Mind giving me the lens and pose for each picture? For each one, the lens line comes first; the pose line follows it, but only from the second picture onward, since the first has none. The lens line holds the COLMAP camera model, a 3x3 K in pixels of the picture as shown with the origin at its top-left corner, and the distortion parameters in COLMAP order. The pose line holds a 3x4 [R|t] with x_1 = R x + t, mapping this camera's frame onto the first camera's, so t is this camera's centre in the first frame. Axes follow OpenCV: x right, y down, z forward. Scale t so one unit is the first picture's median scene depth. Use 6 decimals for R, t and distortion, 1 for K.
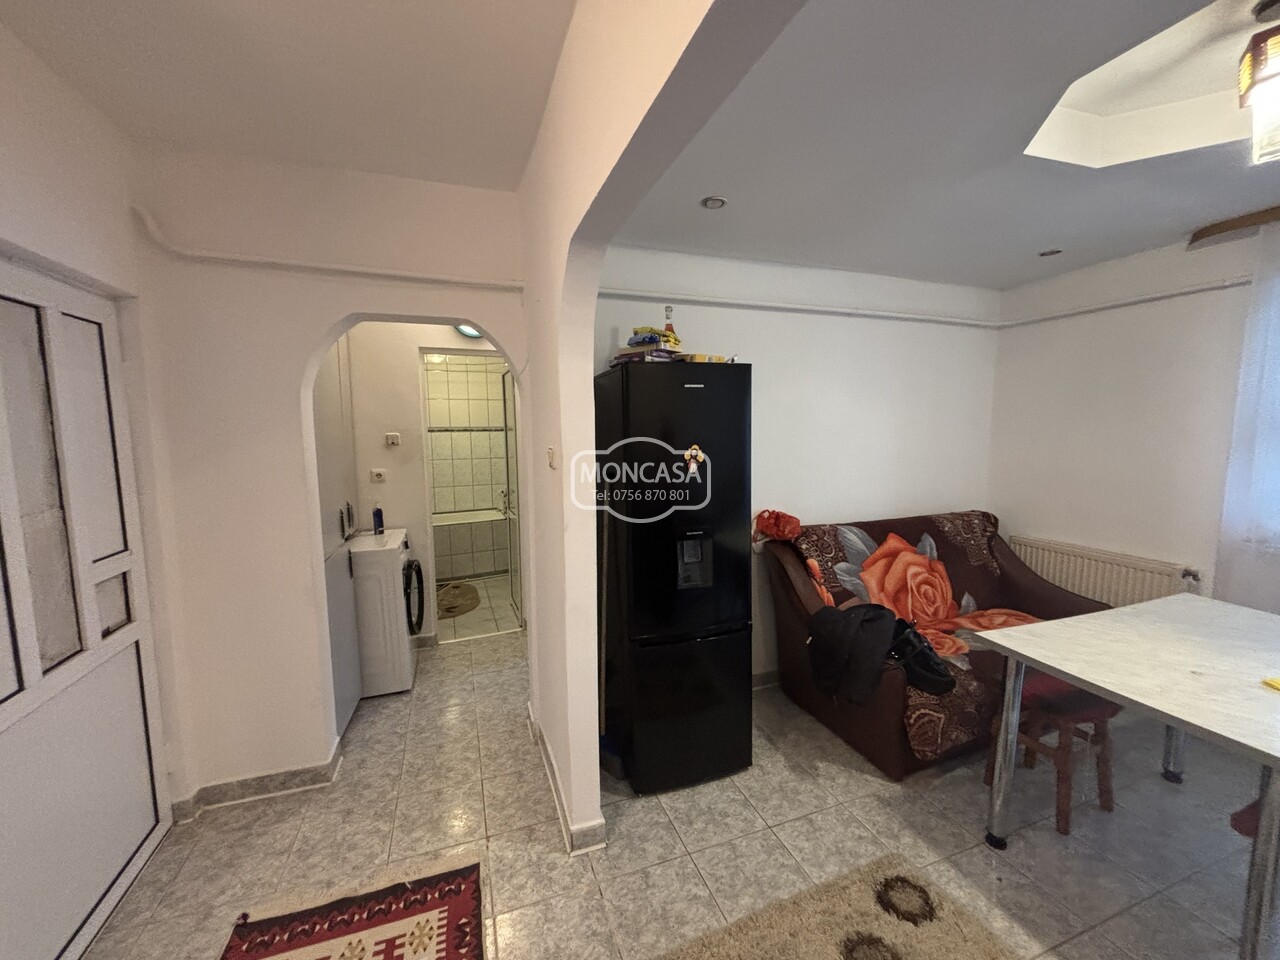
lens RADIAL K [[514.9, 0, 639.7], [0, 514.9, 478.1], [0, 0, 1]] dist [-0.002354, 0.001412]
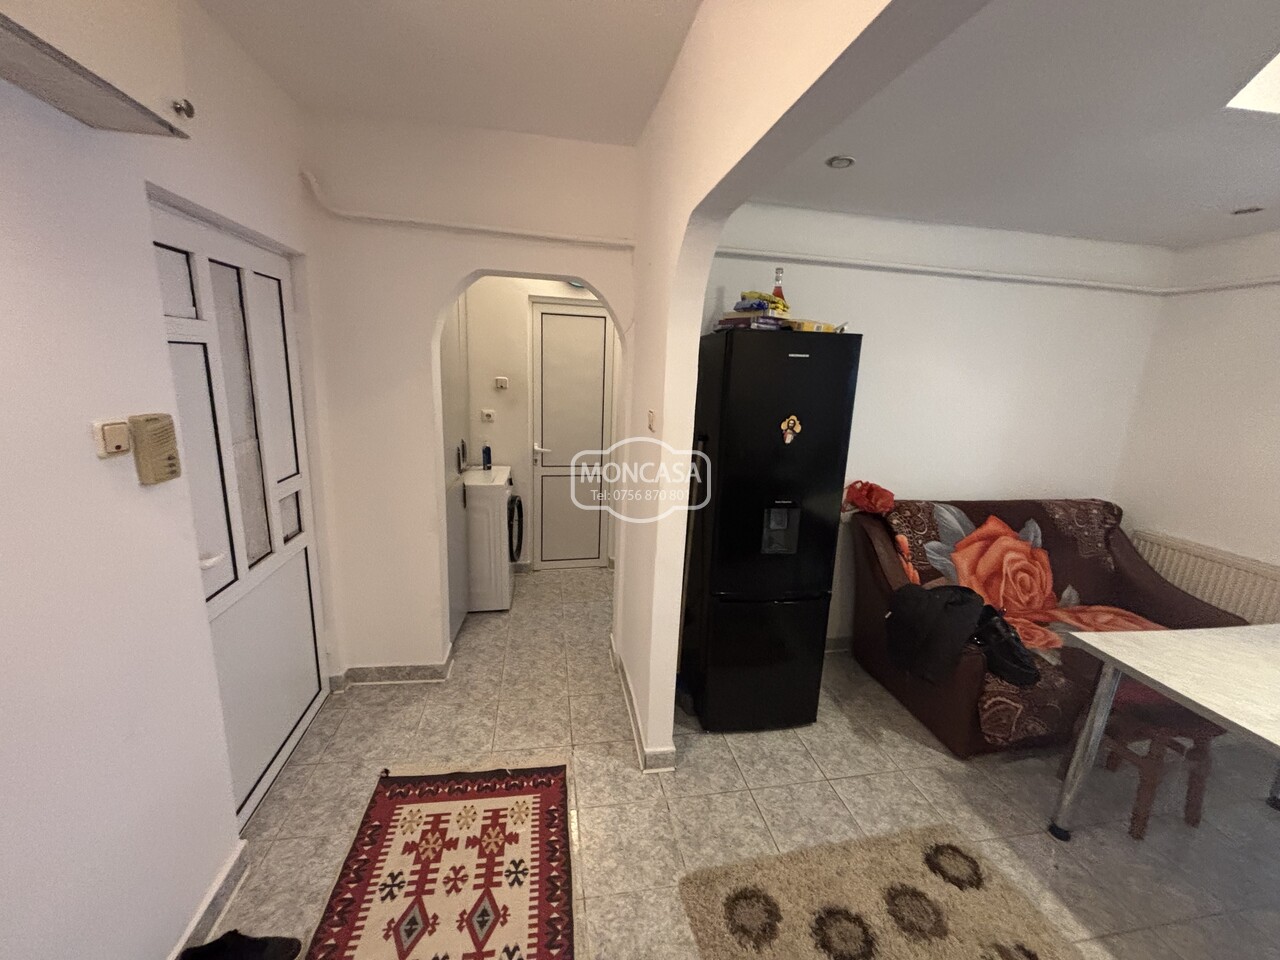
lens RADIAL K [[514.9, 0, 641.4], [0, 514.9, 478.3], [0, 0, 1]] dist [-0.002354, 0.001412]
pose [[0.984630, 0.088003, -0.150864, -0.018228], [-0.070715, 0.990685, 0.116370, -0.032478], [0.159699, -0.103913, 0.981681, -0.039486]]
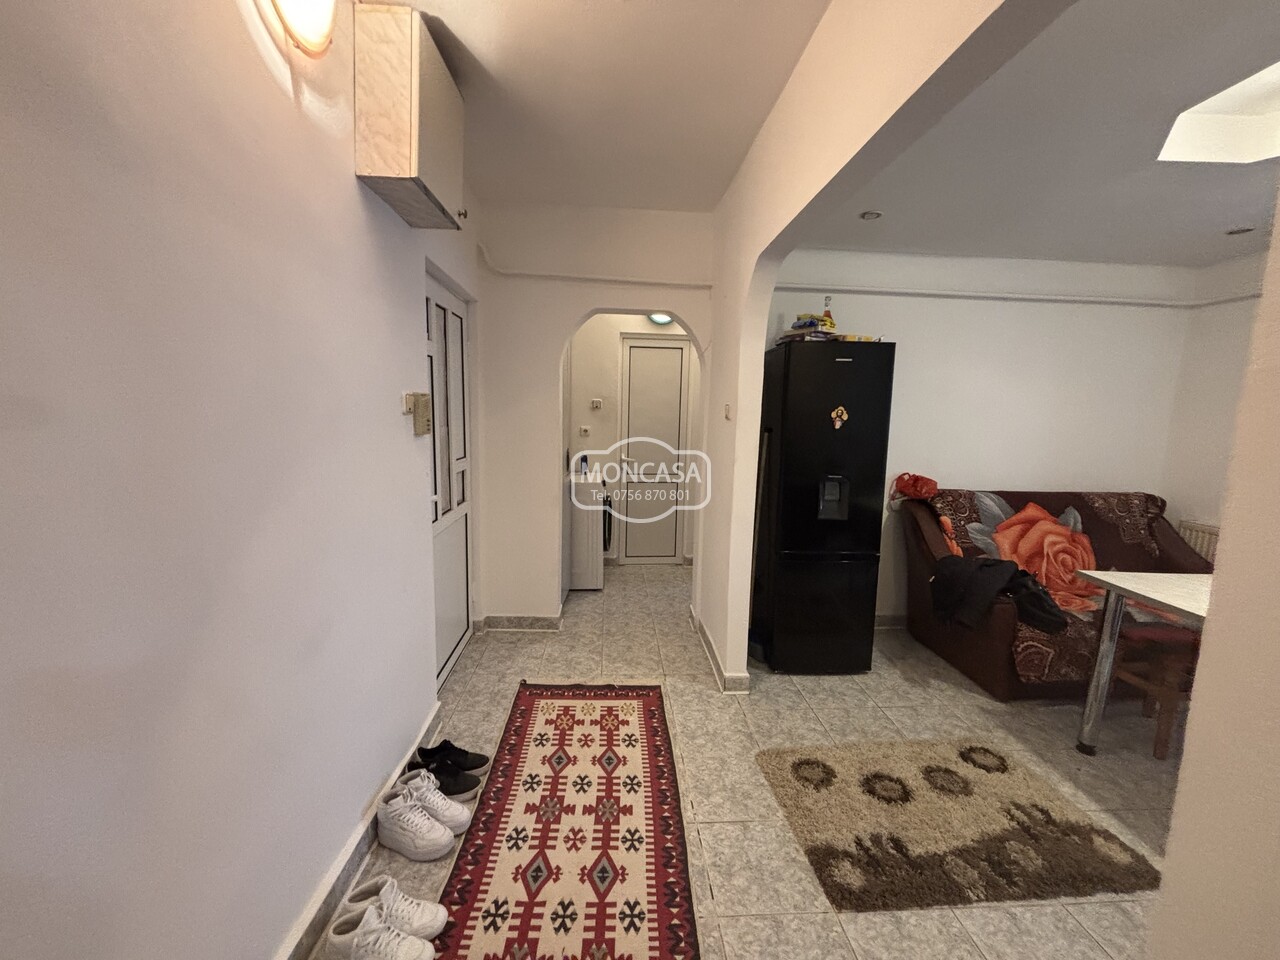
lens RADIAL K [[514.9, 0, 642.1], [0, 514.9, 479.3], [0, 0, 1]] dist [-0.002354, 0.001412]
pose [[0.959304, 0.071593, -0.273148, -0.003276], [-0.063476, 0.997242, 0.038450, 0.081607], [0.275148, -0.019547, 0.961203, -0.305783]]
